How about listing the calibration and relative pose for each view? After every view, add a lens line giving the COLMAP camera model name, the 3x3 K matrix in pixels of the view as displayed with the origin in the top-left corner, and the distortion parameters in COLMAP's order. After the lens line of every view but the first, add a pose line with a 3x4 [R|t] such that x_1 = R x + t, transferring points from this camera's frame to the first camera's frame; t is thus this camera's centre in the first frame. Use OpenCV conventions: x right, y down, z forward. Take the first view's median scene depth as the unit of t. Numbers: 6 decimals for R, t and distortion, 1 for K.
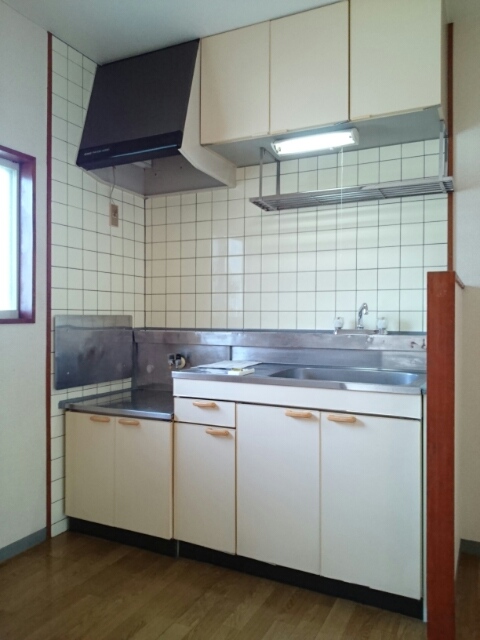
lens RADIAL K [[504.8, 0, 240.0], [0, 504.8, 320.0], [0, 0, 1]] dist [0.012608, 0.003879]
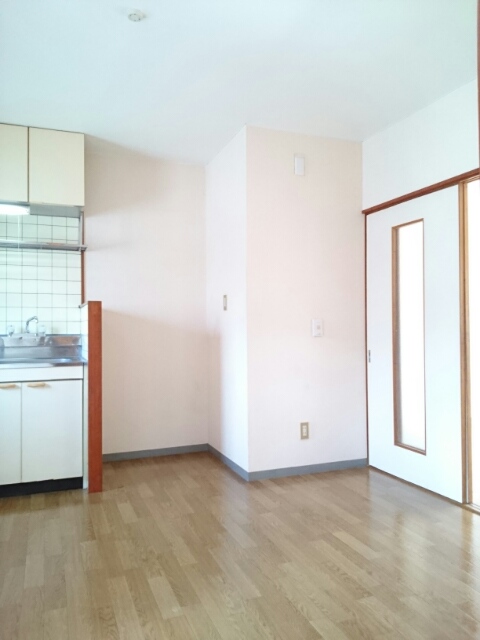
lens RADIAL K [[504.8, 0, 240.0], [0, 504.8, 320.0], [0, 0, 1]] dist [0.012608, 0.003879]
pose [[0.673383, 0.006766, 0.739263, -0.504633], [0.010491, 0.999770, -0.018706, 0.015326], [-0.739220, 0.020352, 0.673157, -0.549461]]
